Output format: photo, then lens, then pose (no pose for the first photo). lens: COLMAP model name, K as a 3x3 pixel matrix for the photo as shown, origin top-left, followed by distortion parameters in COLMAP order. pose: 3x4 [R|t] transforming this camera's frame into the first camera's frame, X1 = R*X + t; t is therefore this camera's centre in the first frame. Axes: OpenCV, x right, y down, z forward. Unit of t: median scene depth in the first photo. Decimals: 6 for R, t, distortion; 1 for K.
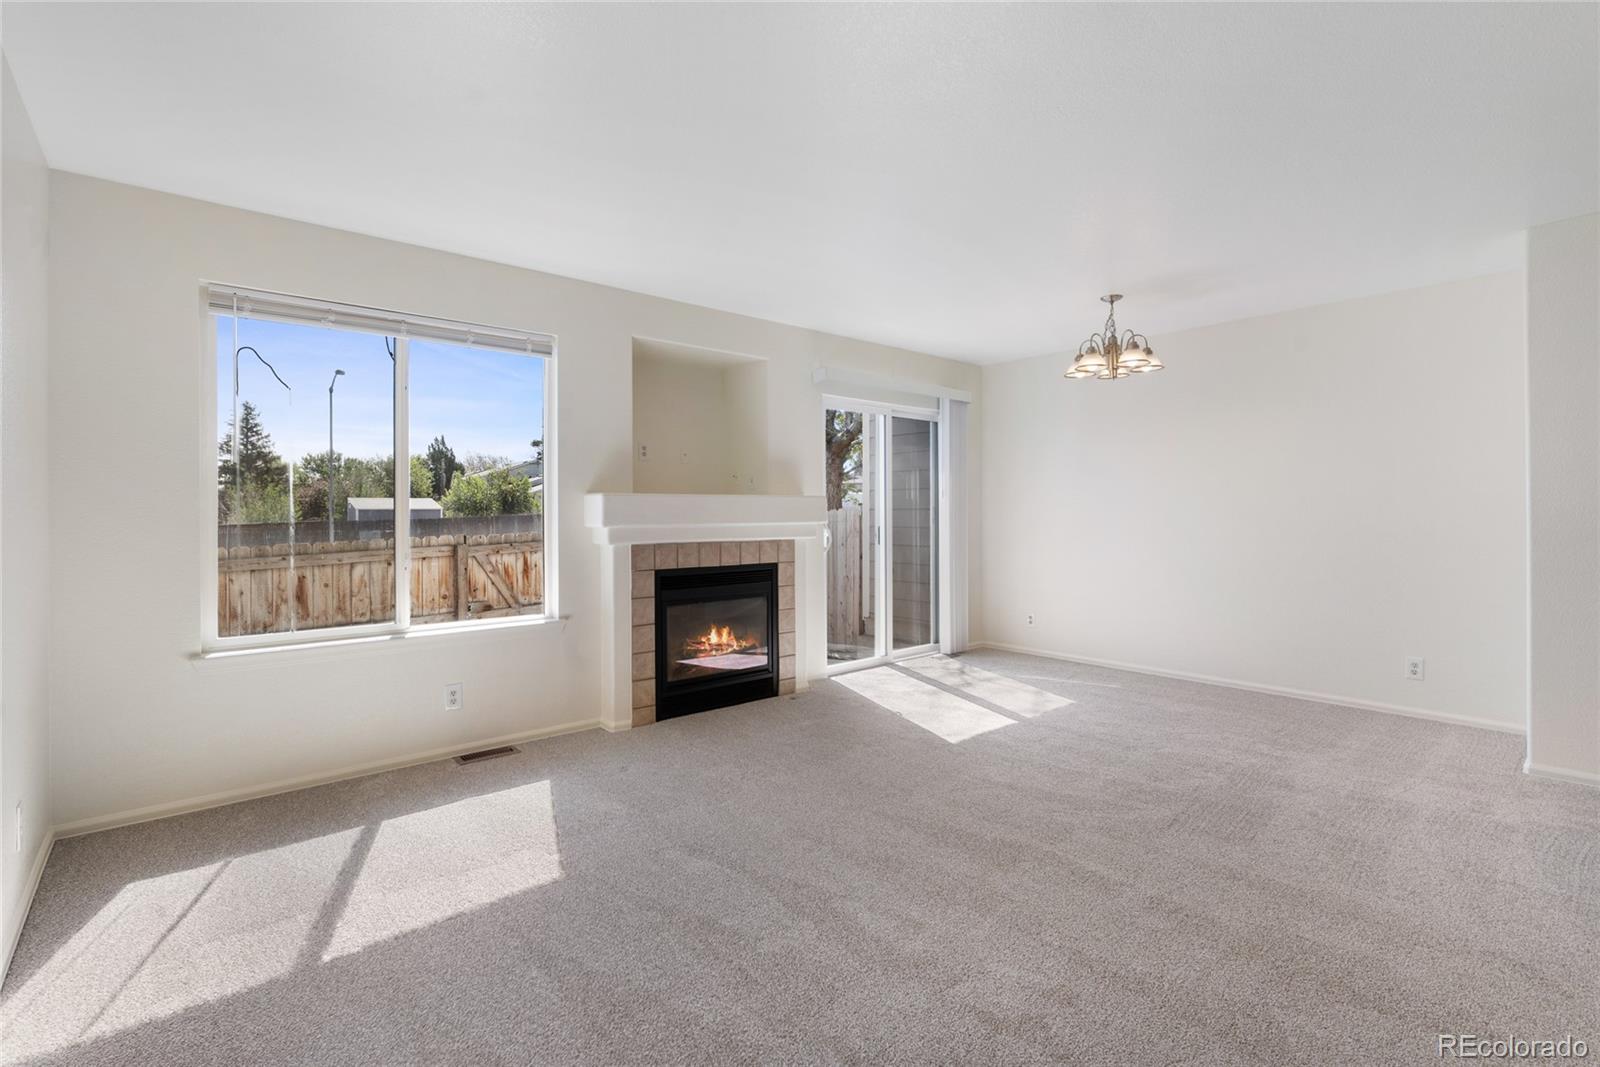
lens RADIAL K [[738.8, 0, 810.1], [0, 738.8, 510.1], [0, 0, 1]] dist [-0.002889, 0.000273]
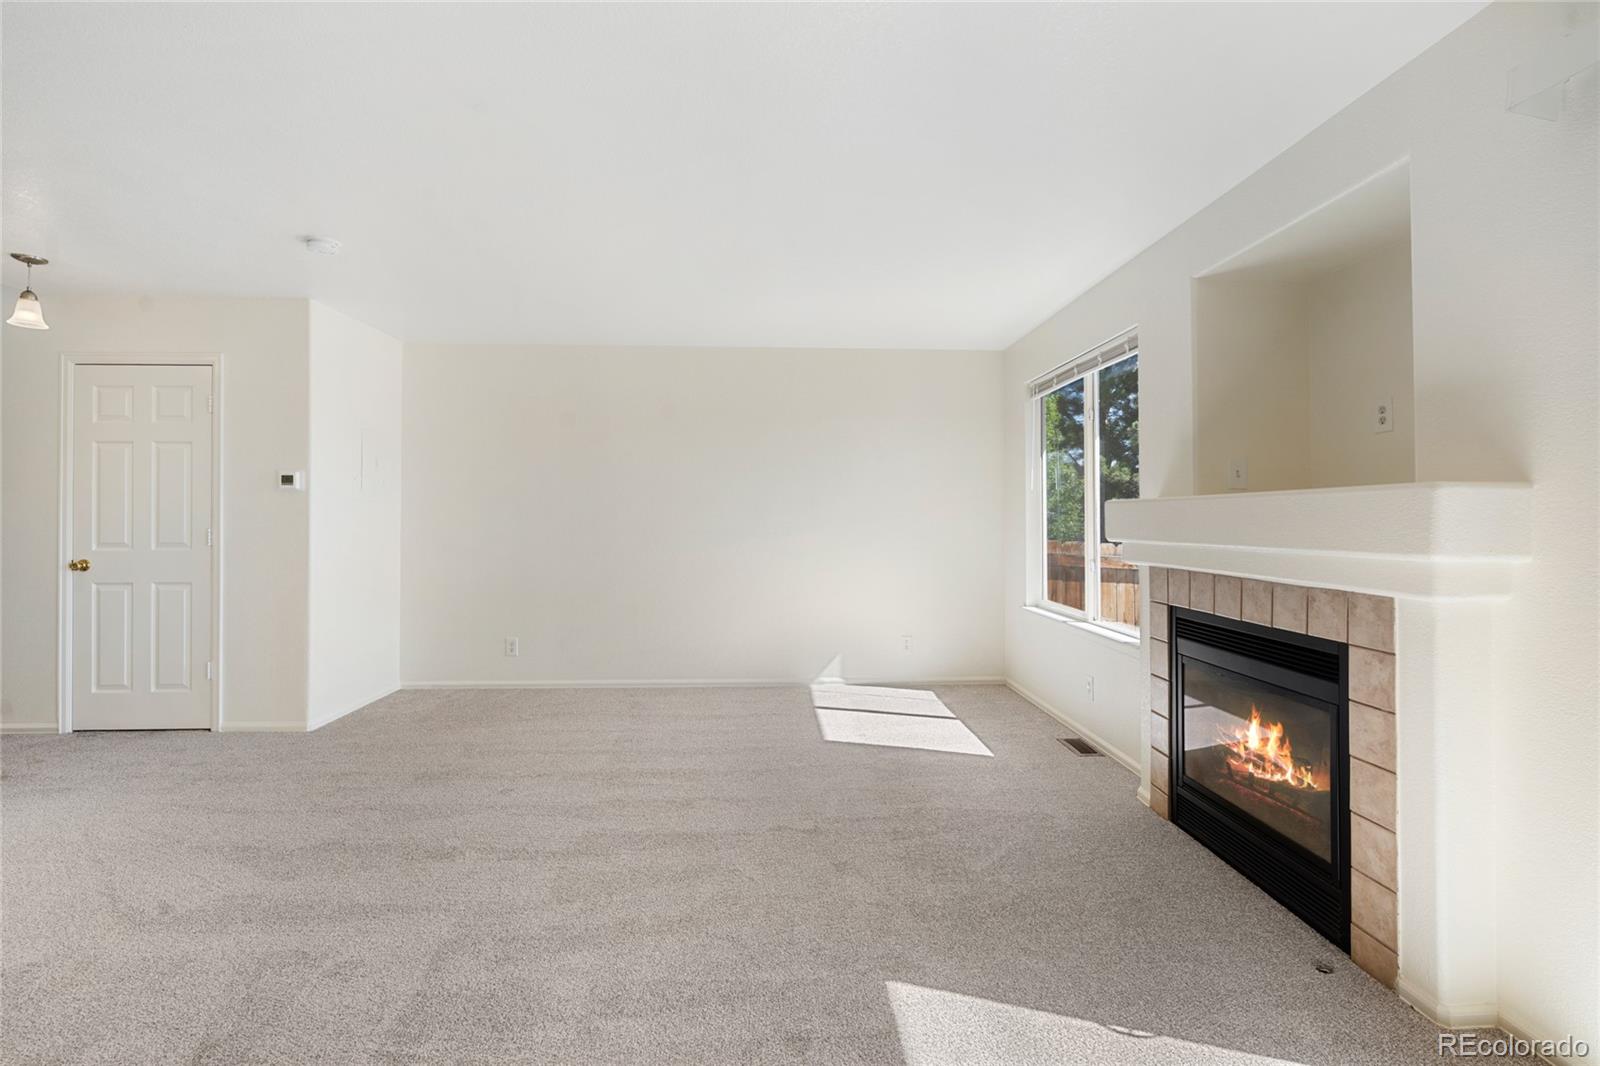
lens RADIAL K [[738.8, 0, 804.2], [0, 738.8, 508.6], [0, 0, 1]] dist [-0.002889, 0.000273]
pose [[-0.632694, -0.007682, -0.774364, 0.512258], [0.004844, 0.999892, -0.013877, -0.003685], [0.774387, -0.012531, -0.632588, 1.073995]]
